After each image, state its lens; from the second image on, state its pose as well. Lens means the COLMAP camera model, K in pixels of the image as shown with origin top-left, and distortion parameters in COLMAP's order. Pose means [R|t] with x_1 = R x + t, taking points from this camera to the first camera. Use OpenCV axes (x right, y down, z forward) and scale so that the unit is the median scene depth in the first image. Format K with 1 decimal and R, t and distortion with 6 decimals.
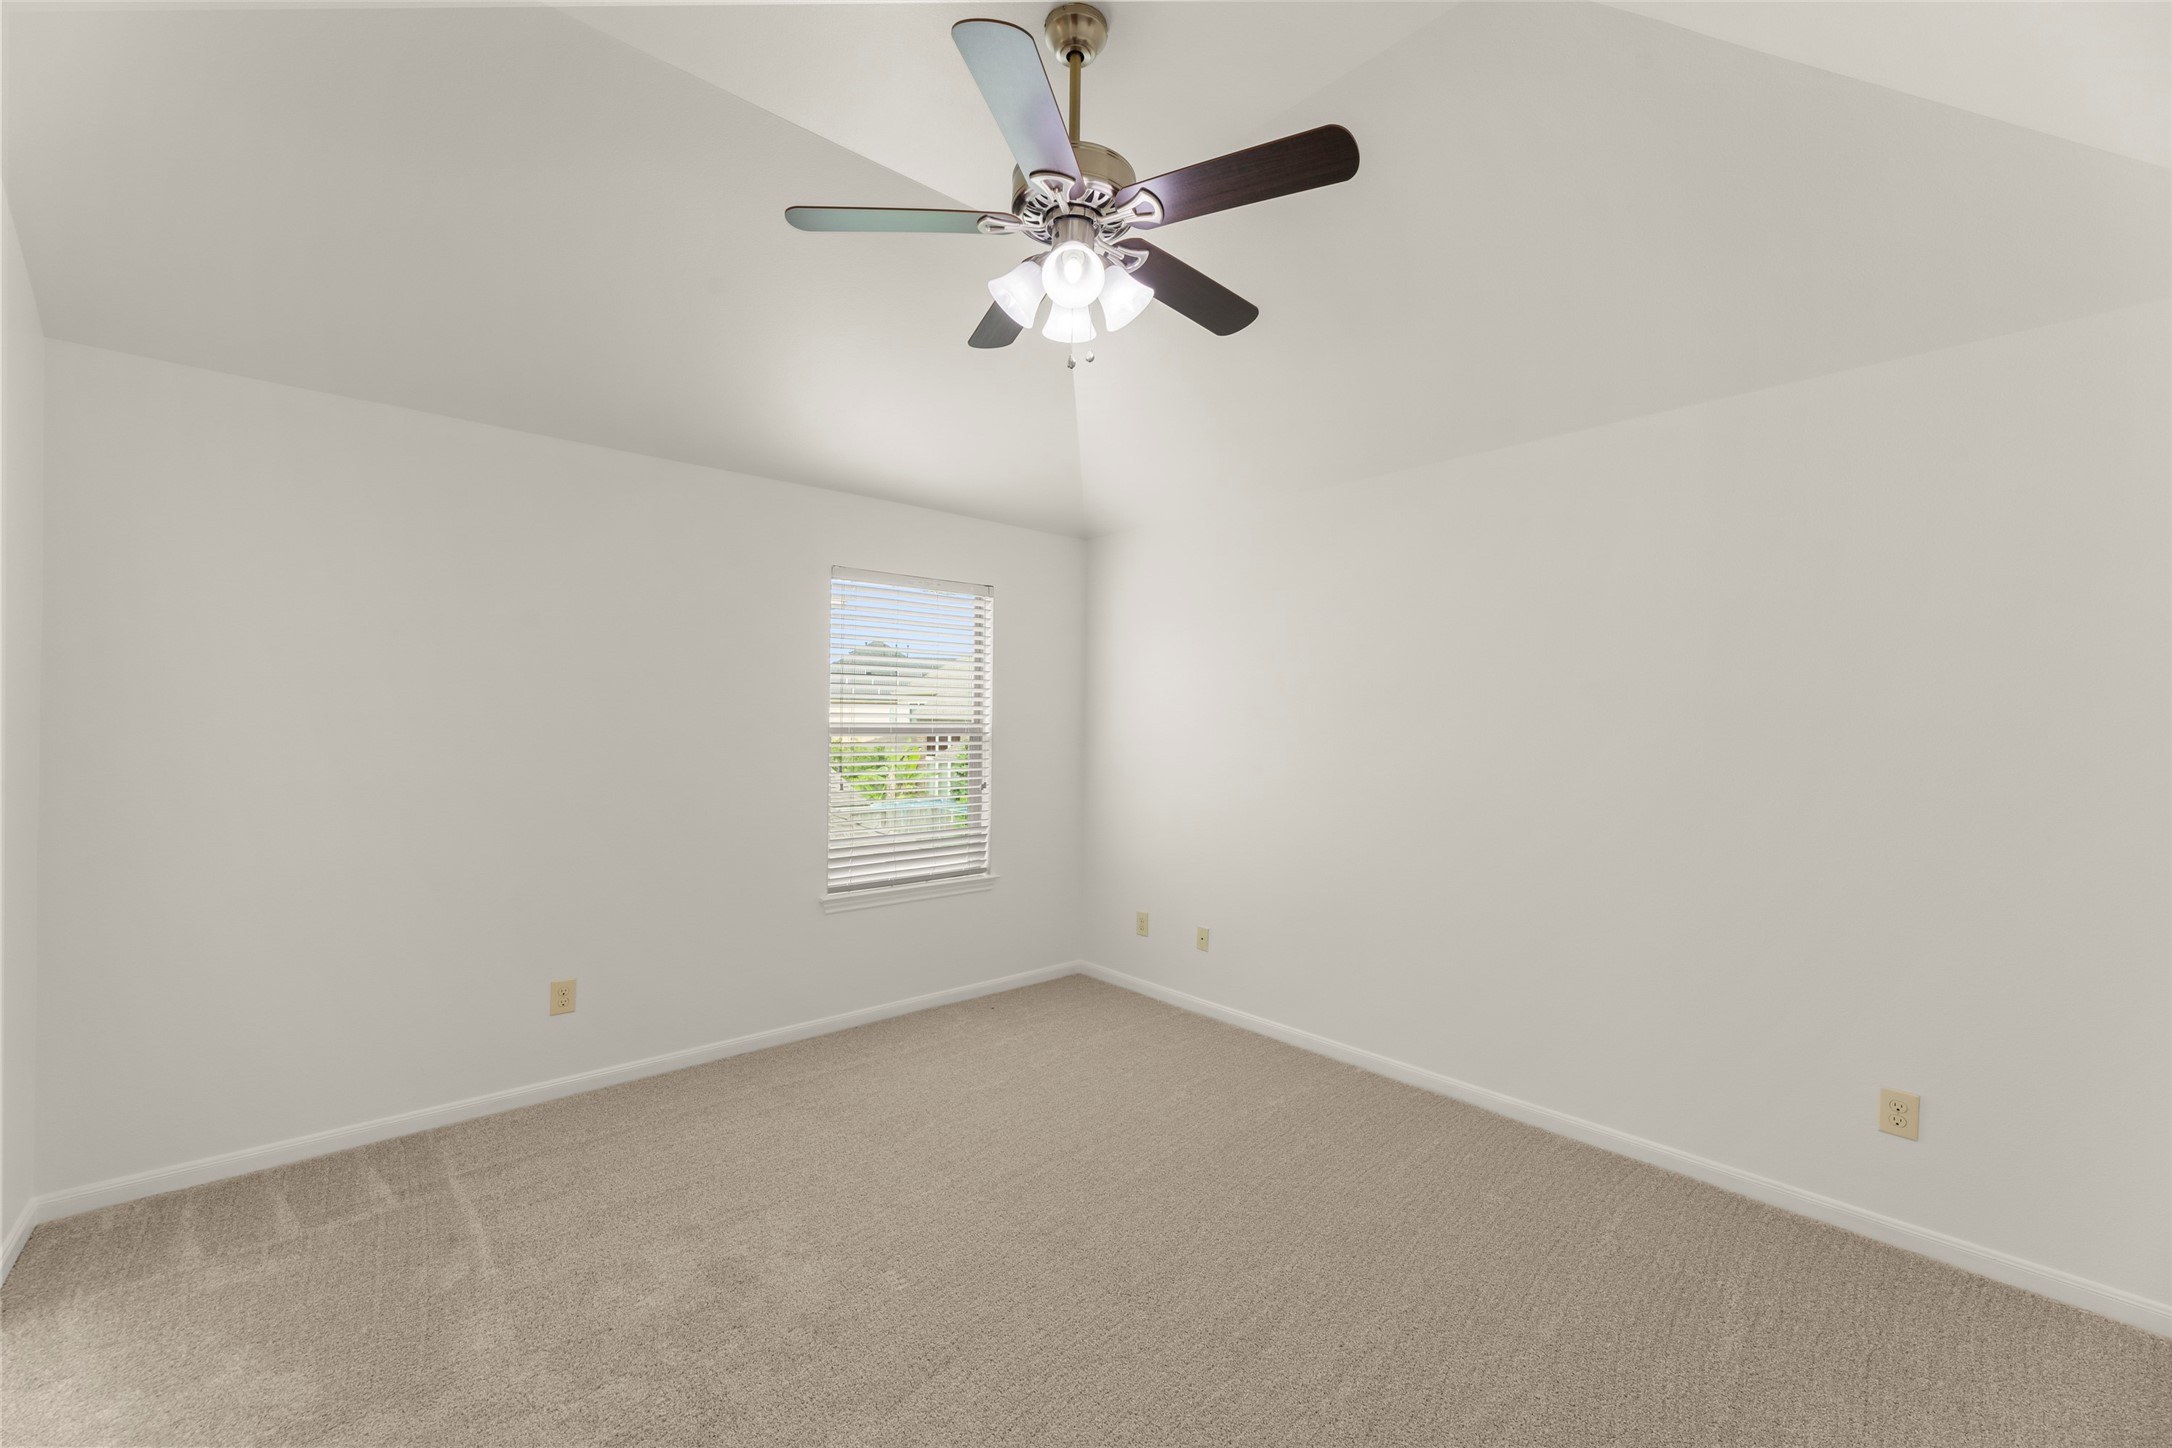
lens RADIAL K [[887.3, 0, 1096.1], [0, 887.3, 728.9], [0, 0, 1]] dist [0.002048, -0.000509]
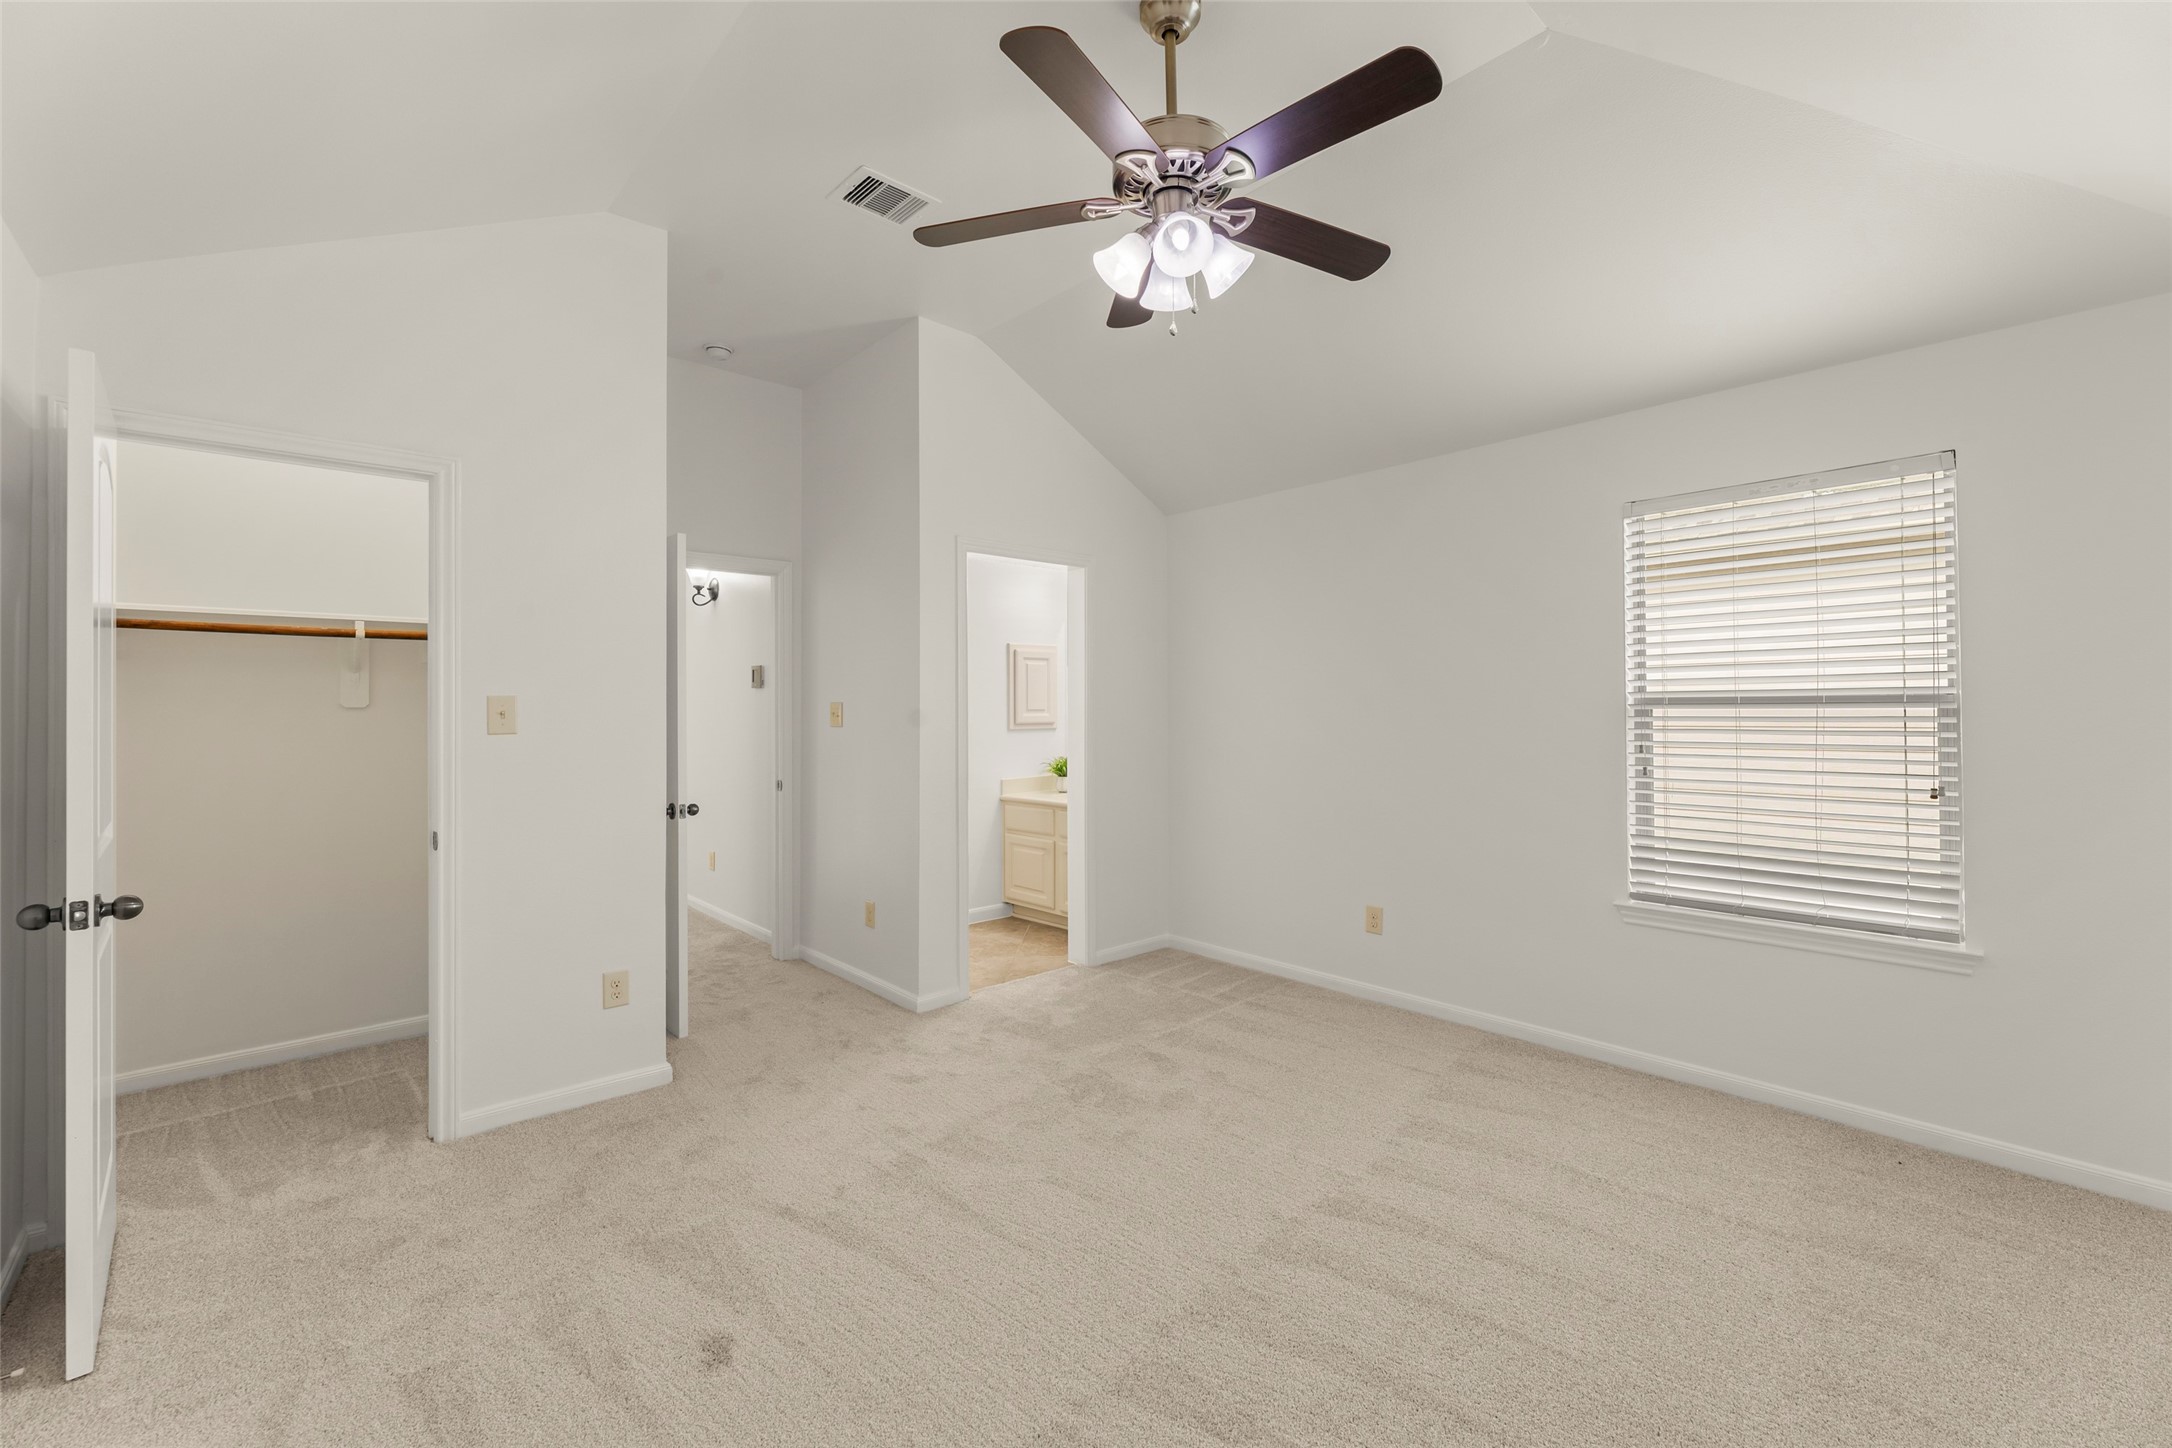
lens RADIAL K [[887.3, 0, 1096.1], [0, 887.3, 728.9], [0, 0, 1]] dist [0.002048, -0.000509]
pose [[0.004390, -0.000120, -0.999990, 0.695322], [-0.010050, 0.999949, -0.000165, 0.043340], [0.999940, 0.010051, 0.004389, 0.662863]]
